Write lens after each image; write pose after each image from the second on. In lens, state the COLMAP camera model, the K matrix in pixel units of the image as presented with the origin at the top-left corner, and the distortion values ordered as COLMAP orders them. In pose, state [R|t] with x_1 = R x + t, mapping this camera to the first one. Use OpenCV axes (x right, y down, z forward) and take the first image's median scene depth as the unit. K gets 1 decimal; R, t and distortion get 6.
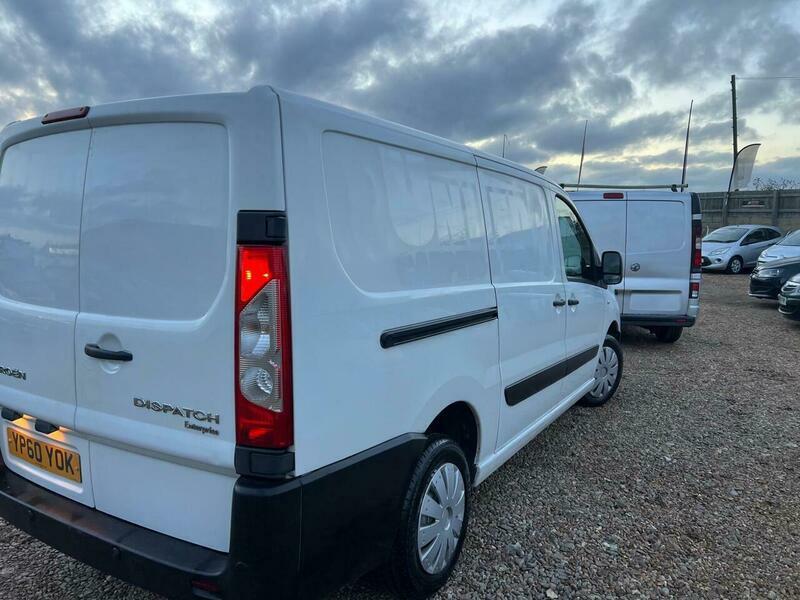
lens RADIAL K [[585.7, 0, 380.0], [0, 585.7, 288.6], [0, 0, 1]] dist [0.051304, -0.053138]
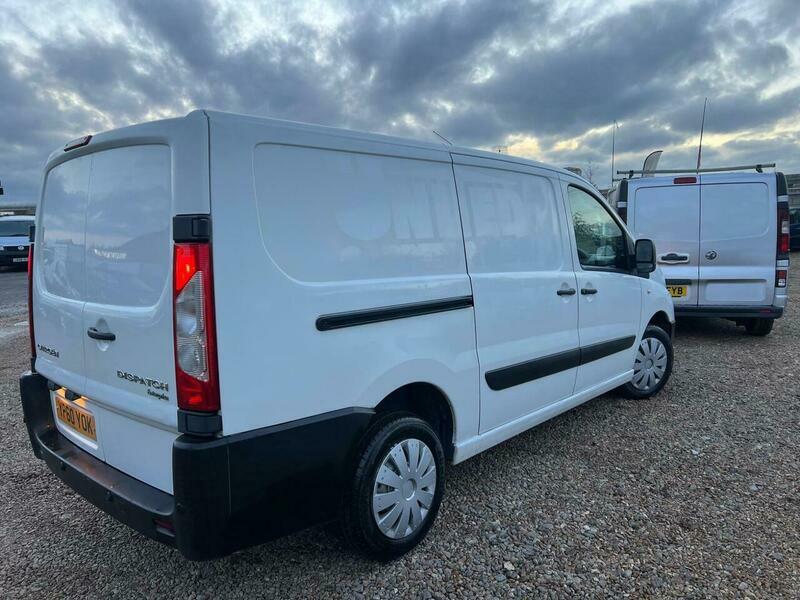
lens RADIAL K [[585.7, 0, 382.6], [0, 585.7, 288.0], [0, 0, 1]] dist [0.051304, -0.053138]
pose [[0.979990, -0.015533, -0.198440, 0.252359], [0.016270, 0.999865, 0.002085, 0.013167], [0.198380, -0.005272, 0.980111, -0.065241]]
